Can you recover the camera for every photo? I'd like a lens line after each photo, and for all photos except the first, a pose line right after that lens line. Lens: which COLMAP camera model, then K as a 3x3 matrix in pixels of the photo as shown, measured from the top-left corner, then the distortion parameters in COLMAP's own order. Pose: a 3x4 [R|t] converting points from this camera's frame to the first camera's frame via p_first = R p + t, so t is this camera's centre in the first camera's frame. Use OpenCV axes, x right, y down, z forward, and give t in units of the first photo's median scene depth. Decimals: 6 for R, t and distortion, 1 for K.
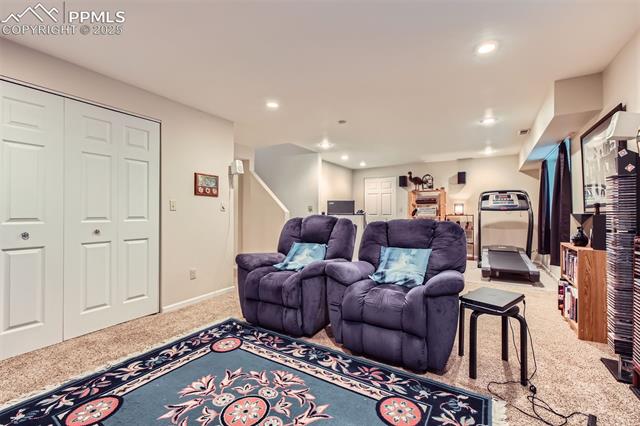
lens RADIAL K [[270.4, 0, 320.6], [0, 270.4, 211.9], [0, 0, 1]] dist [-0.000806, -0.000295]
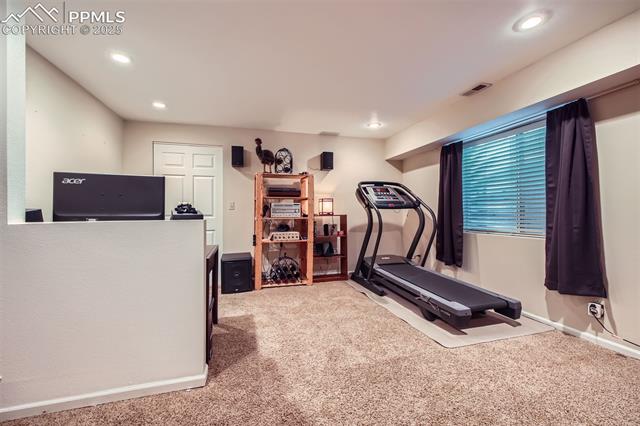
lens RADIAL K [[270.4, 0, 319.2], [0, 270.4, 211.8], [0, 0, 1]] dist [-0.000806, -0.000295]
pose [[0.675909, -0.001959, 0.736983, 0.002783], [0.000766, 0.999998, 0.001955, 0.001753], [-0.736985, -0.000757, 0.675909, 0.544802]]
